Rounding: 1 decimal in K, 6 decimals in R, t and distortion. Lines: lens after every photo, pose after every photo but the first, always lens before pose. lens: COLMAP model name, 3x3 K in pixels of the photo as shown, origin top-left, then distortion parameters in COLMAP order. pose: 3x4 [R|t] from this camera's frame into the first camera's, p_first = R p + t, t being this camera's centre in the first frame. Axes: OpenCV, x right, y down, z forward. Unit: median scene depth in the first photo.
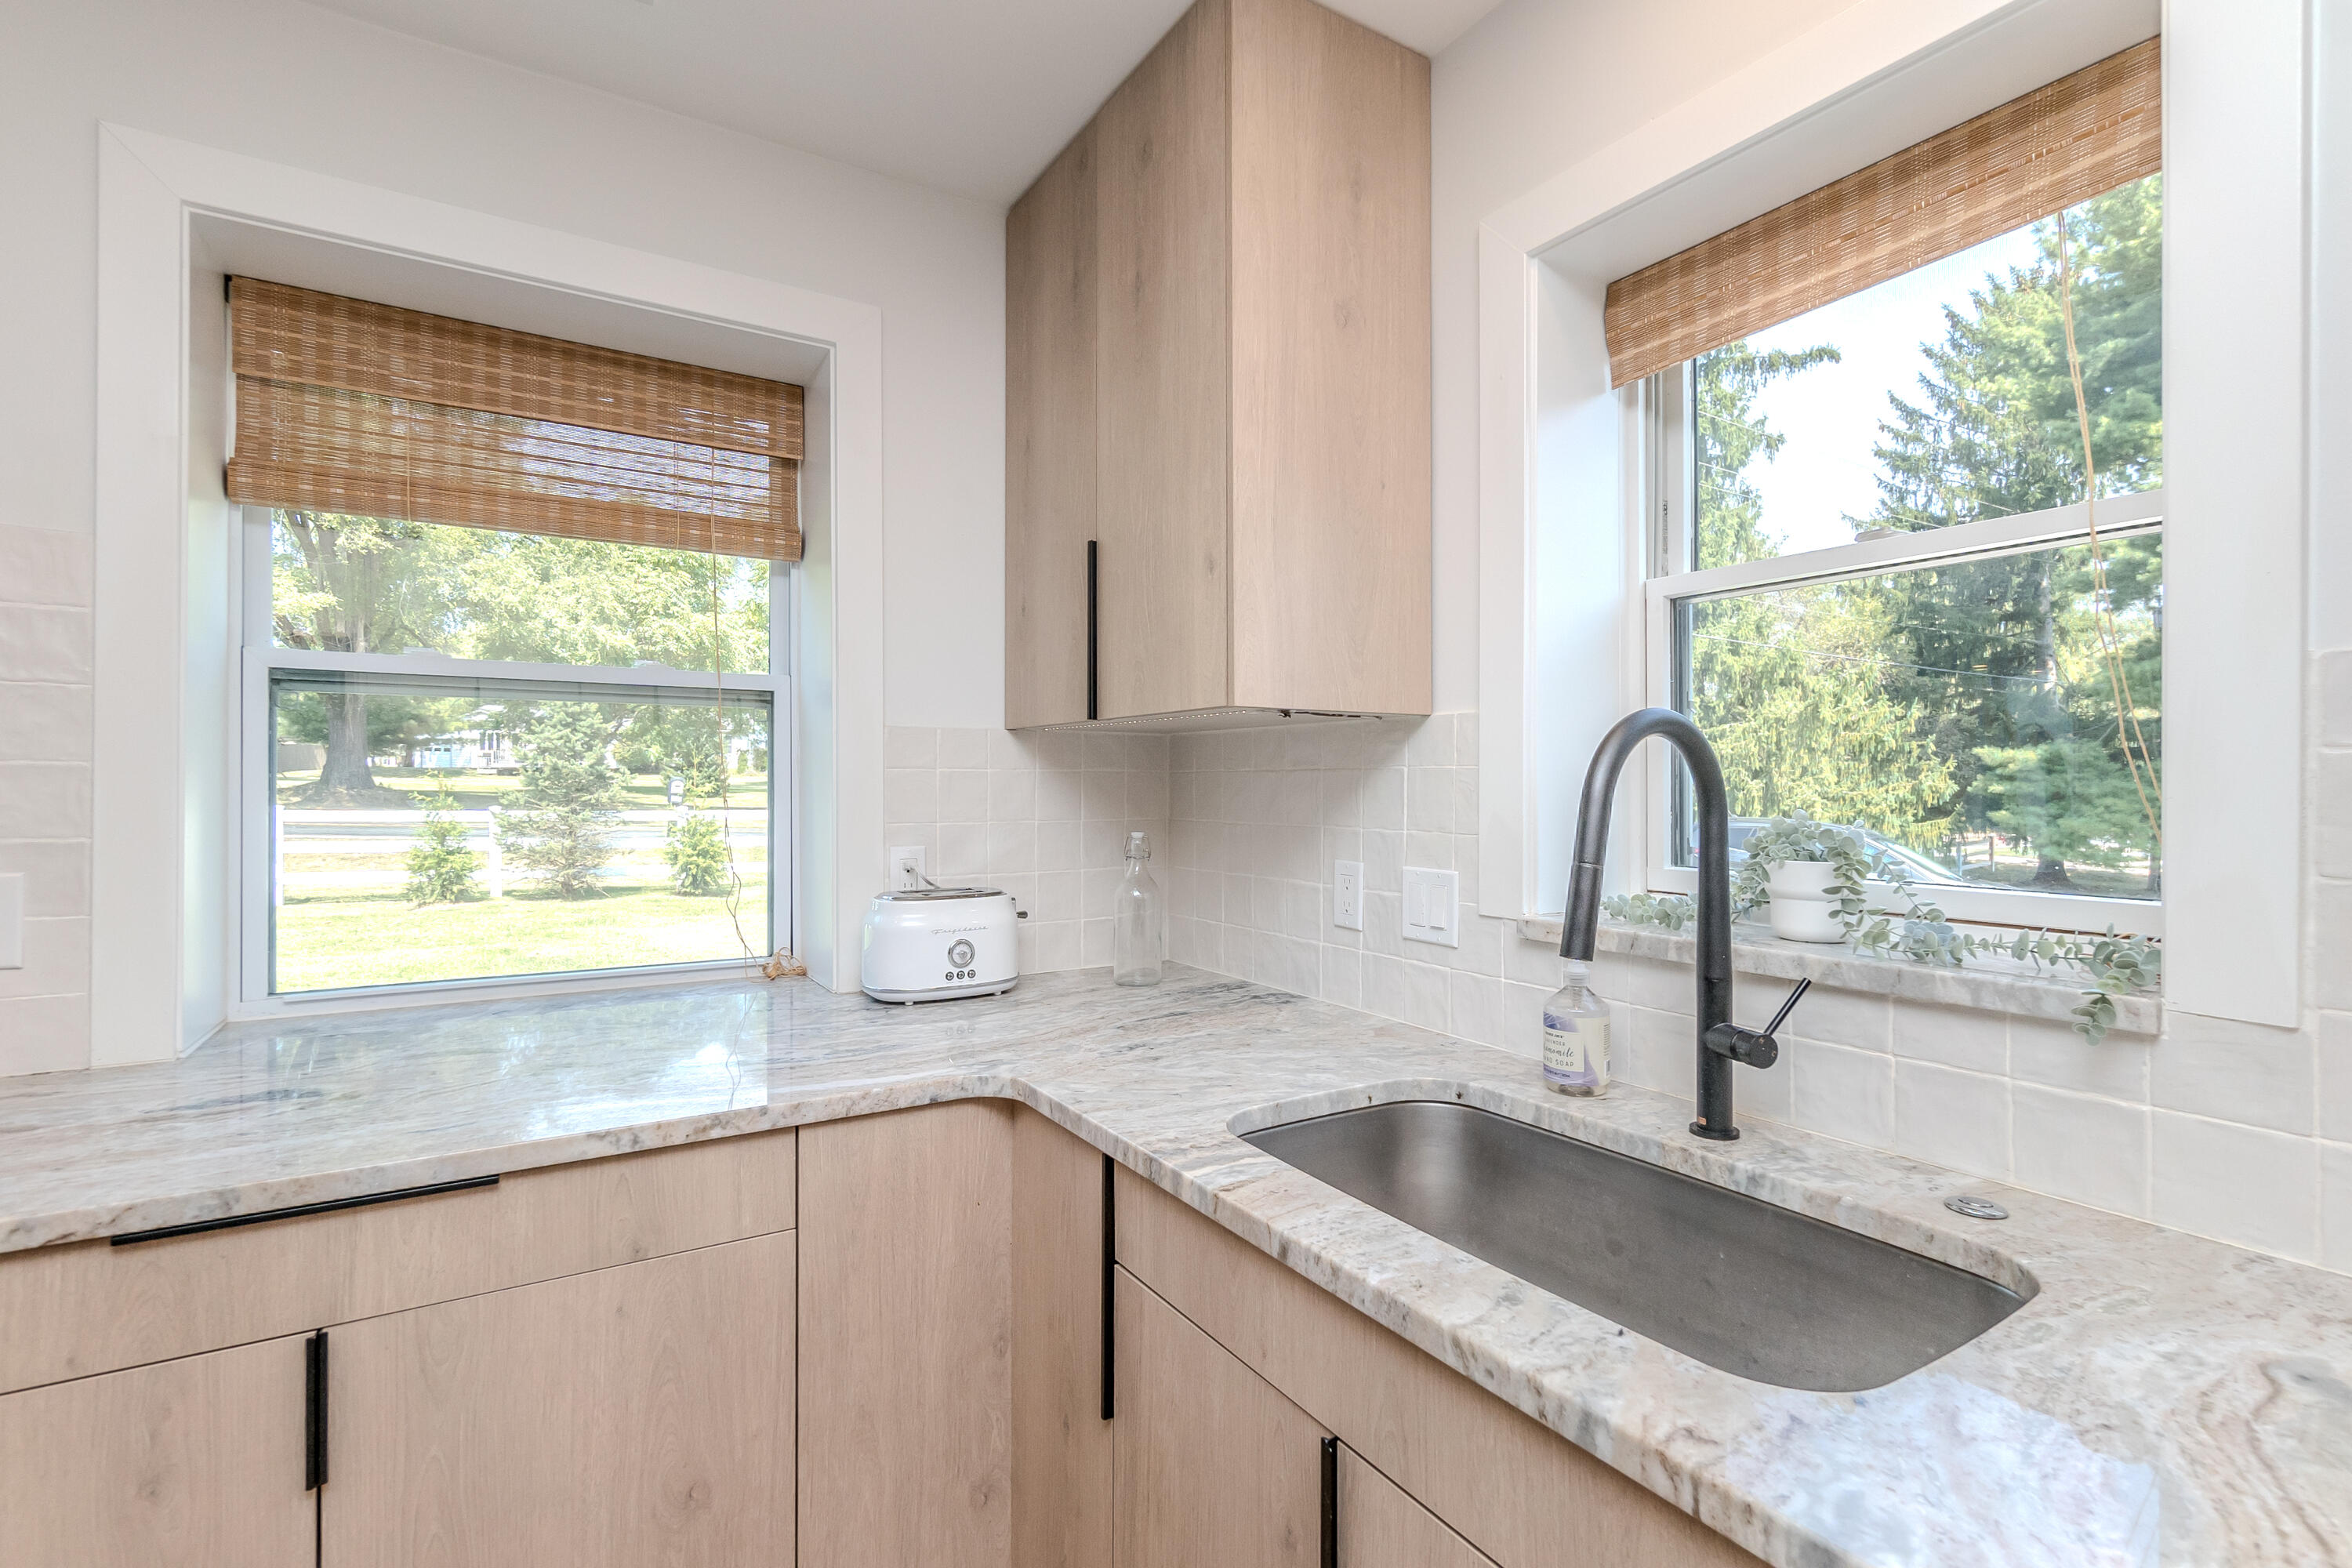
lens RADIAL K [[1075.4, 0, 1175.9], [0, 1075.4, 784.4], [0, 0, 1]] dist [0.000395, -0.000673]
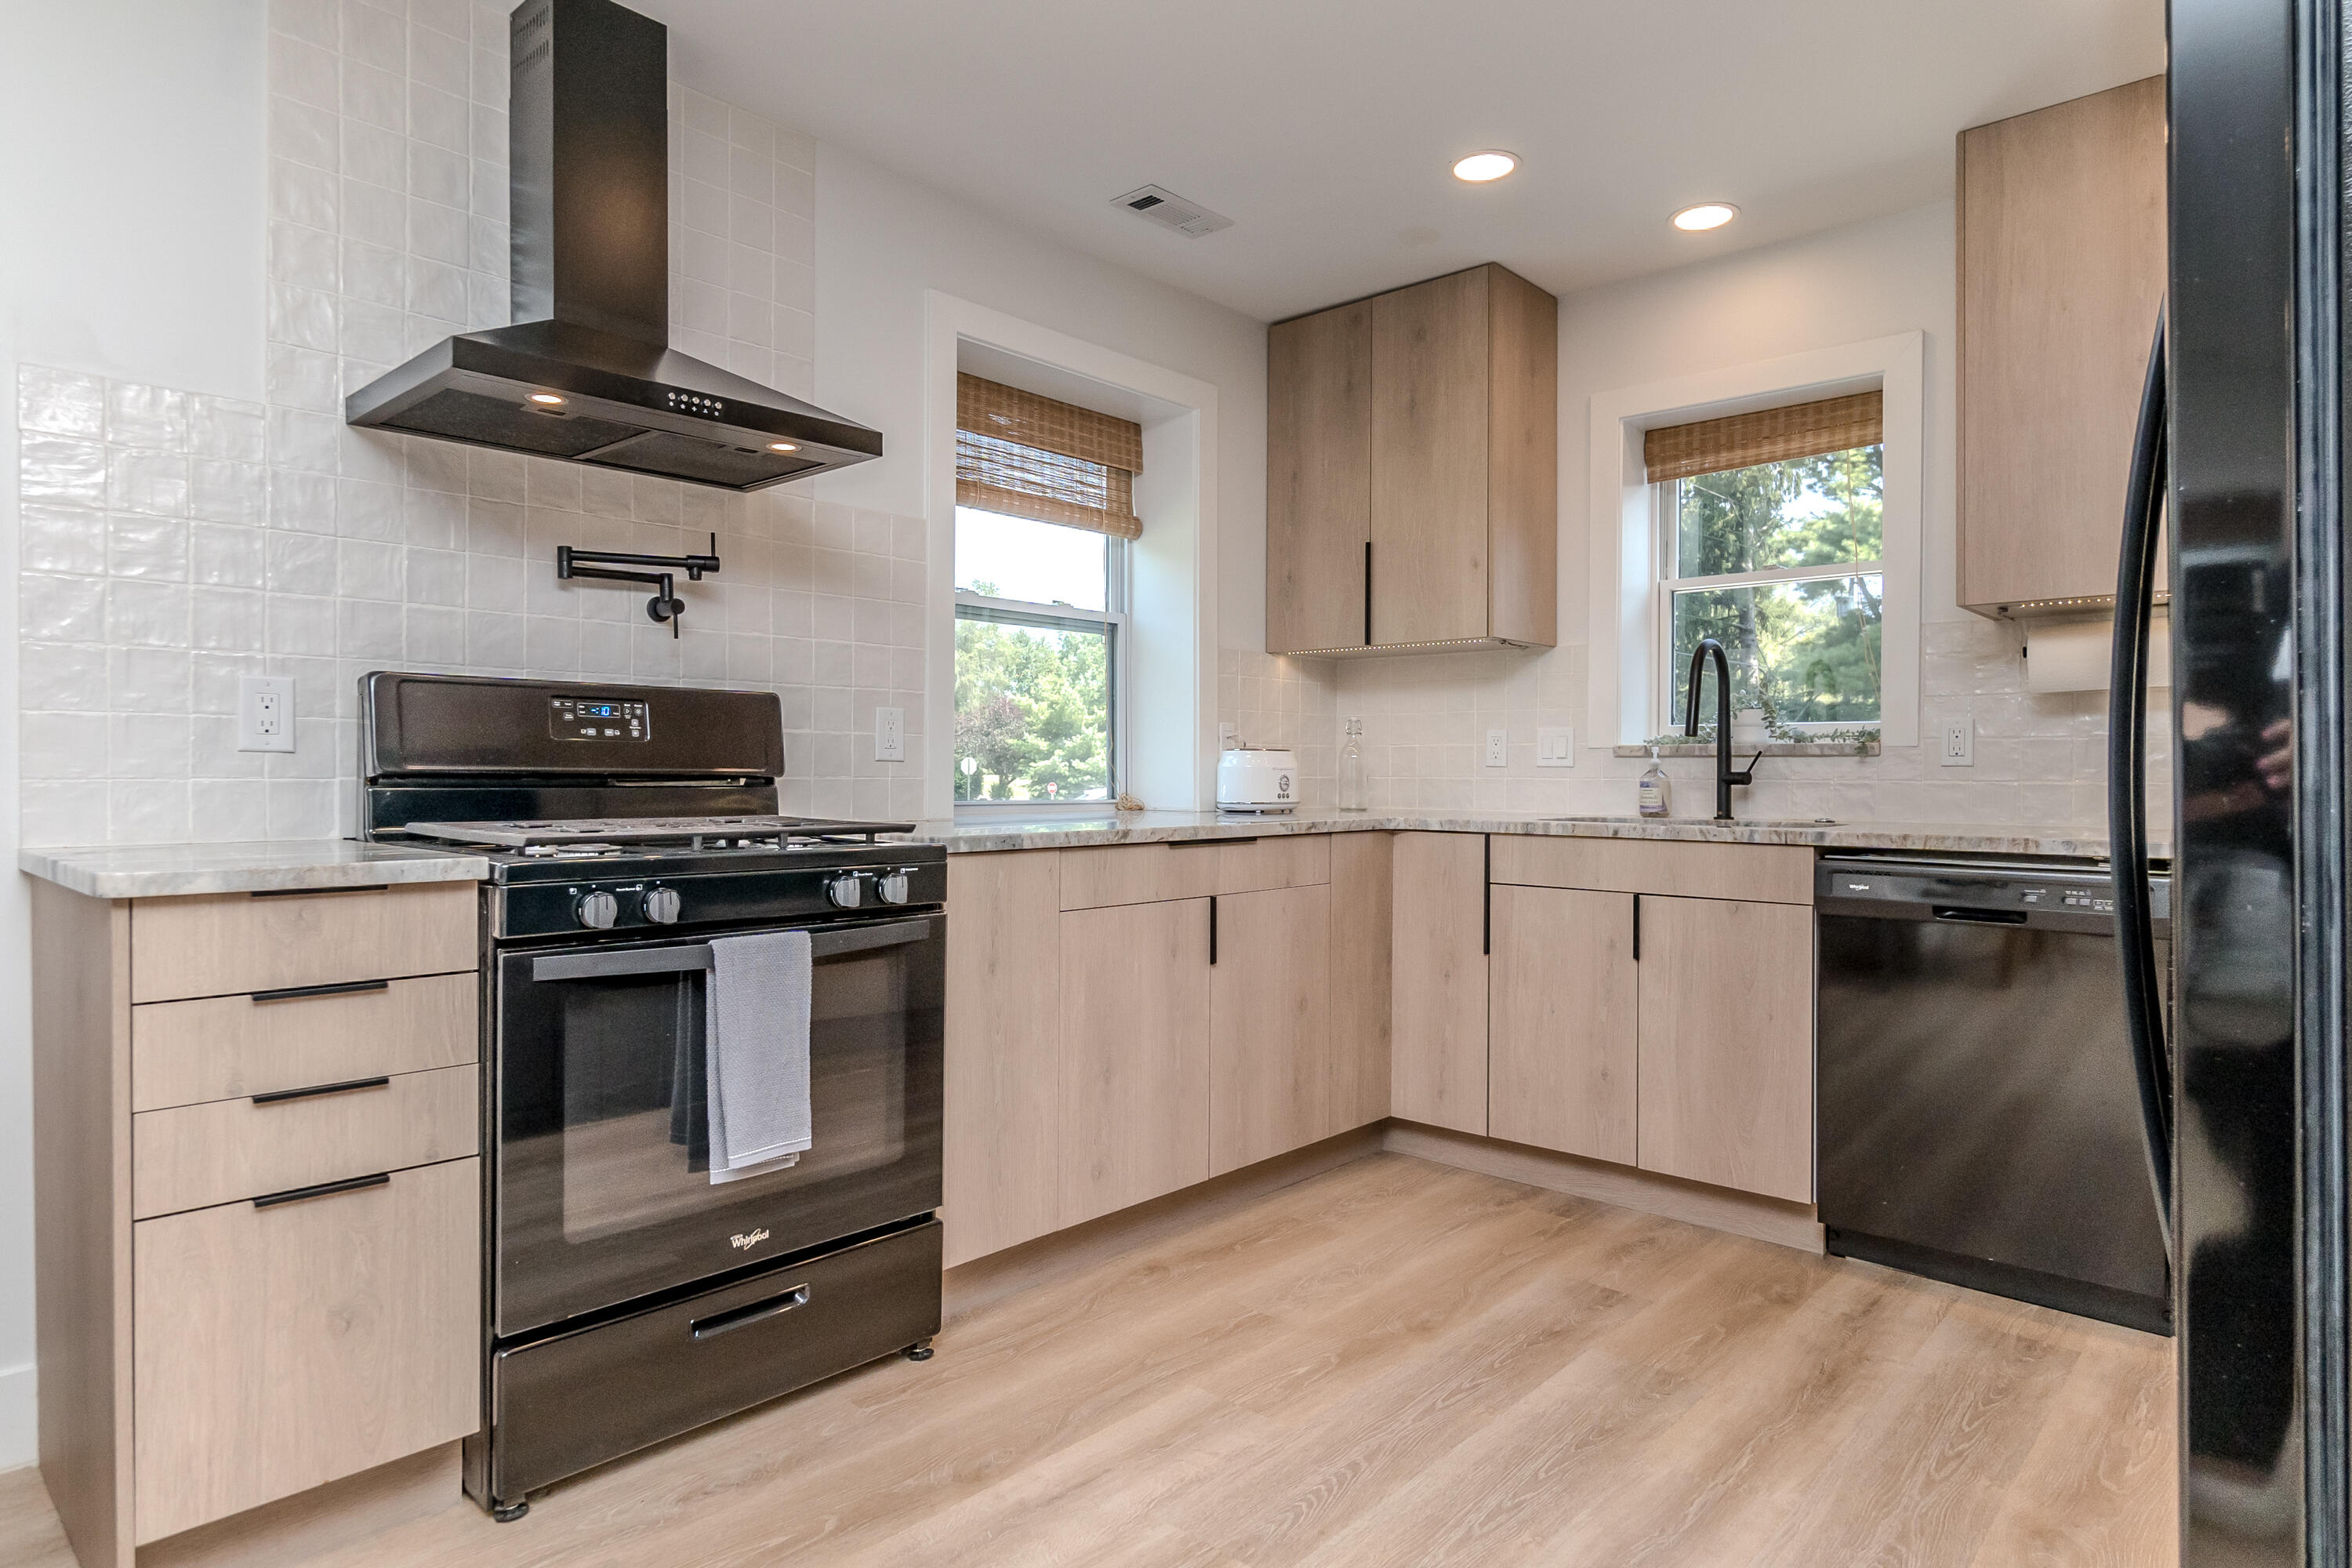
lens RADIAL K [[1307.1, 0, 1185.0], [0, 1307.1, 780.5], [0, 0, 1]] dist [0.000174, -0.002088]
pose [[0.961587, 0.001043, 0.274499, -1.133205], [-0.002898, 0.999976, 0.006354, 0.174936], [-0.274485, -0.006905, 0.961567, -1.145985]]
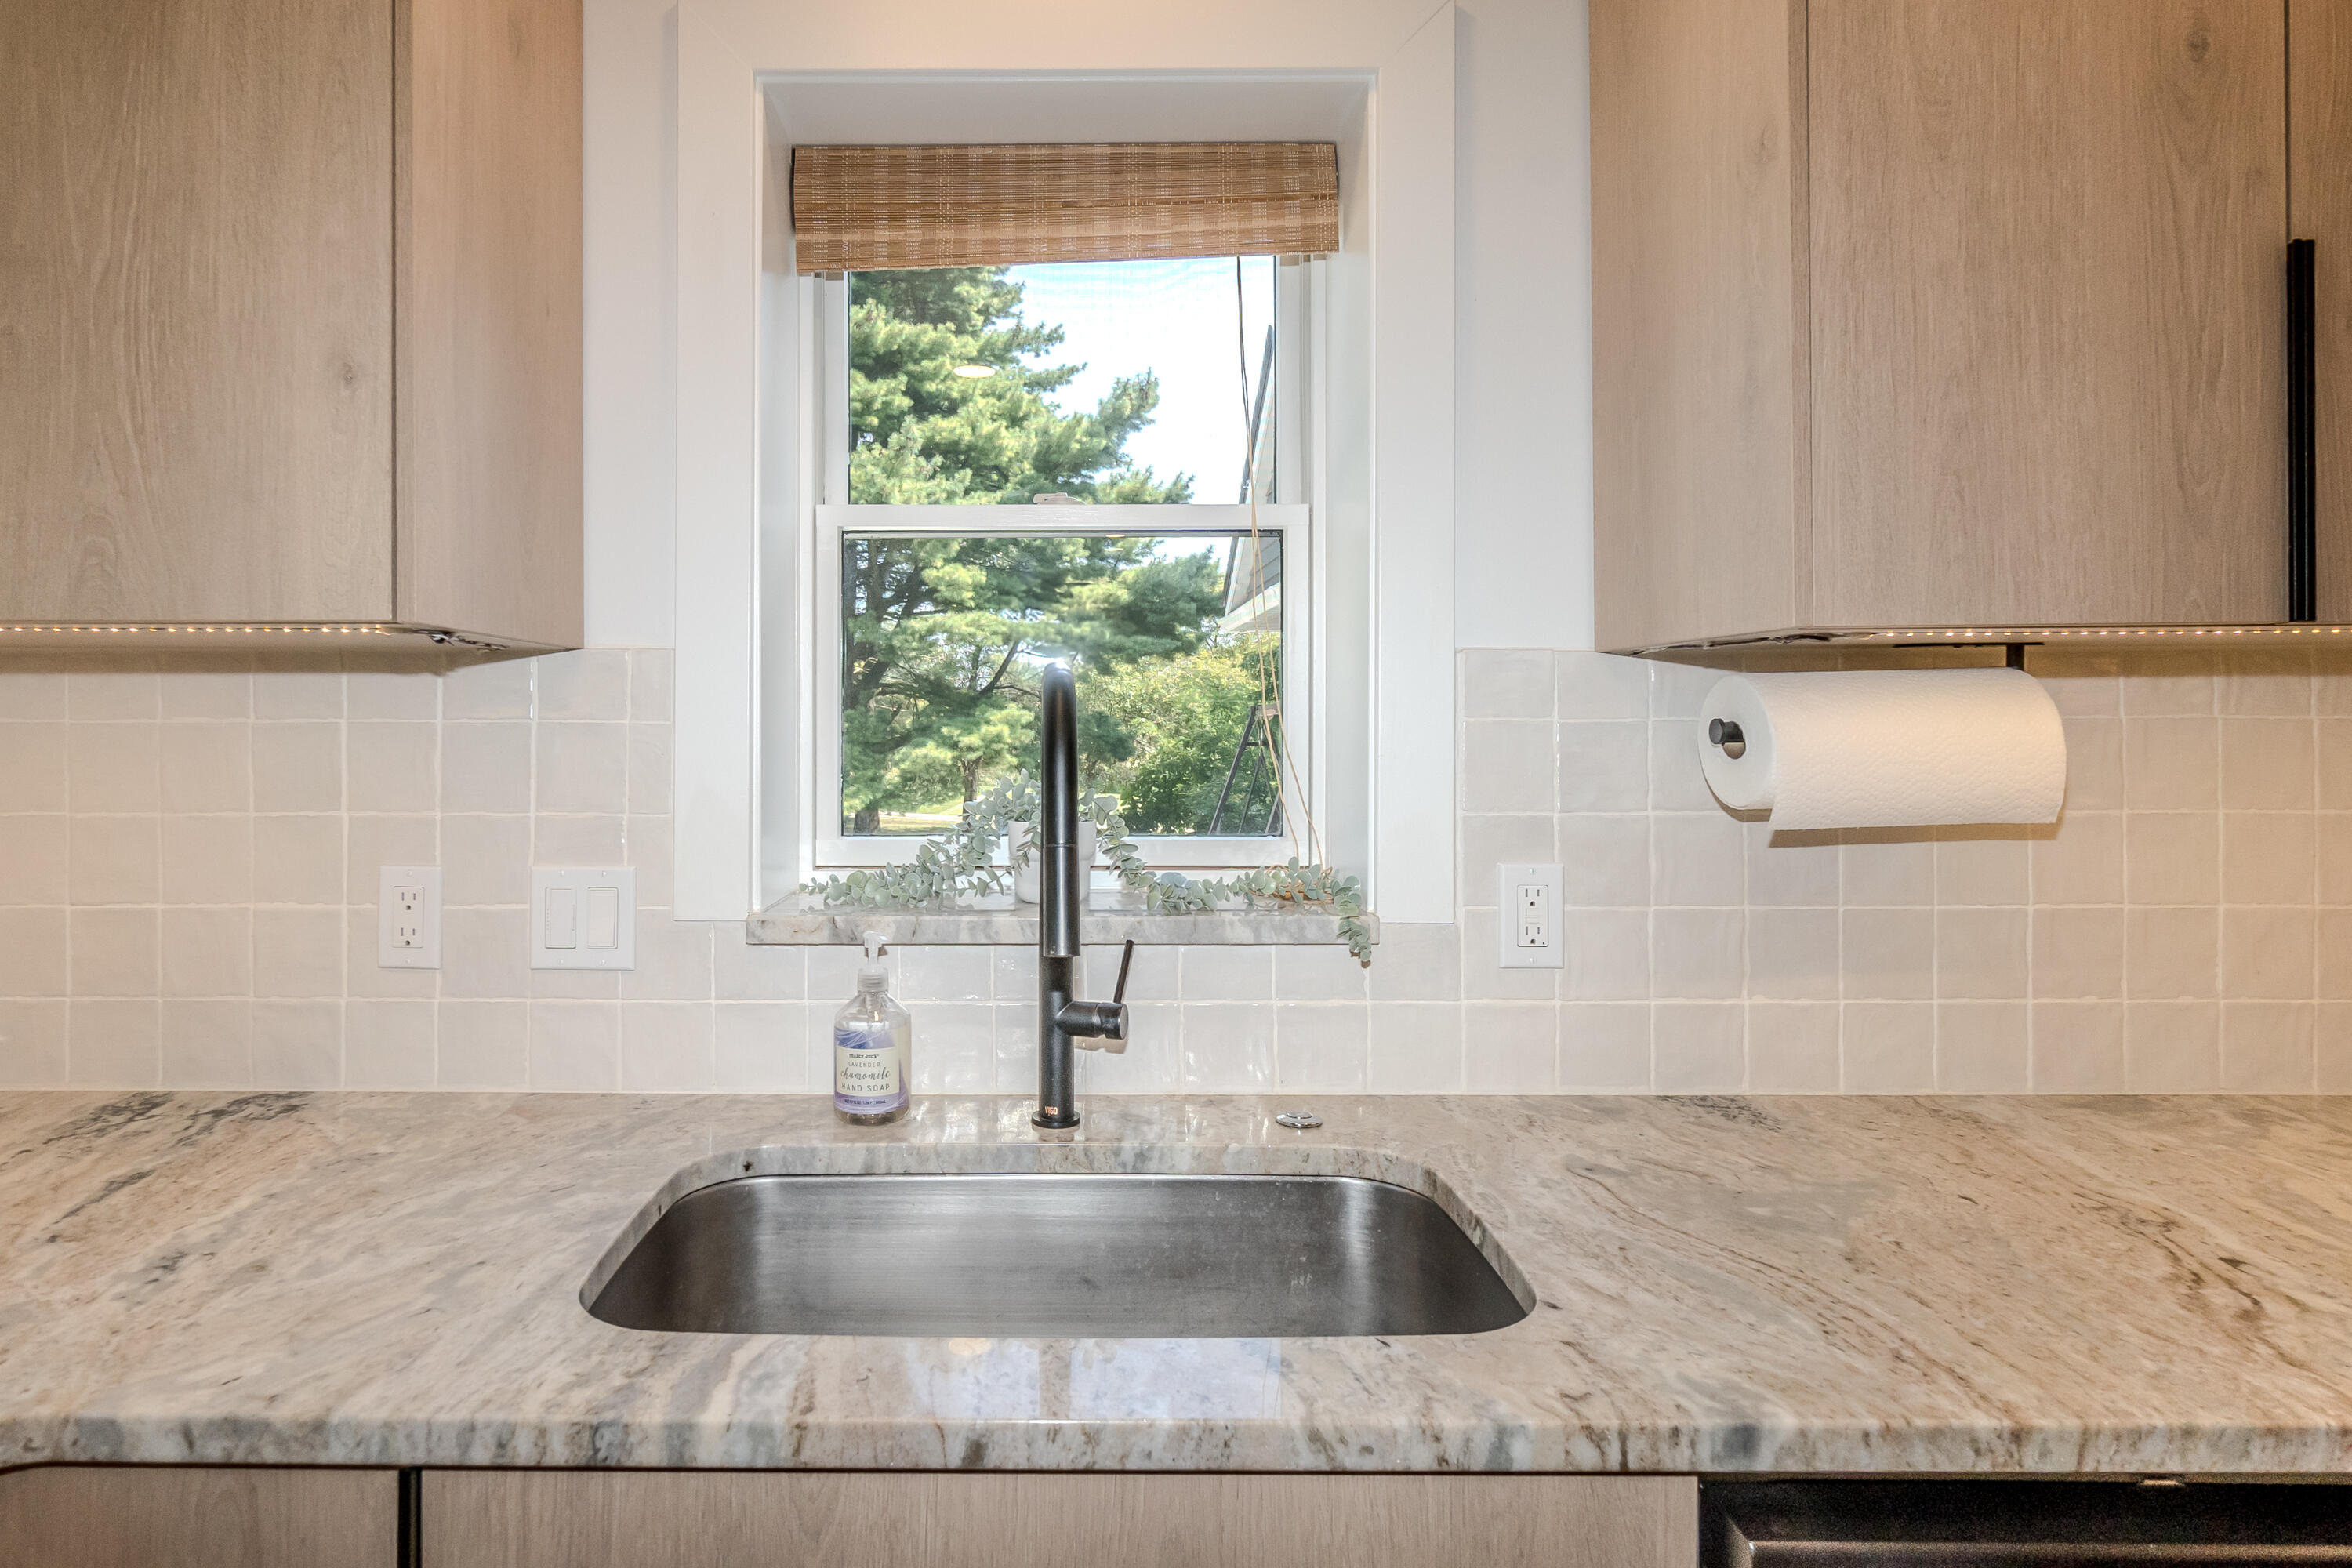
lens RADIAL K [[1272.0, 0, 1048.0], [0, 1272.0, 712.4], [0, 0, 1]] dist [-0.004044, -0.001765]
pose [[0.535427, 0.005828, 0.844561, -0.341797], [0.001660, 0.999967, -0.007953, -0.016556], [-0.844580, 0.005660, 0.535400, 0.323782]]
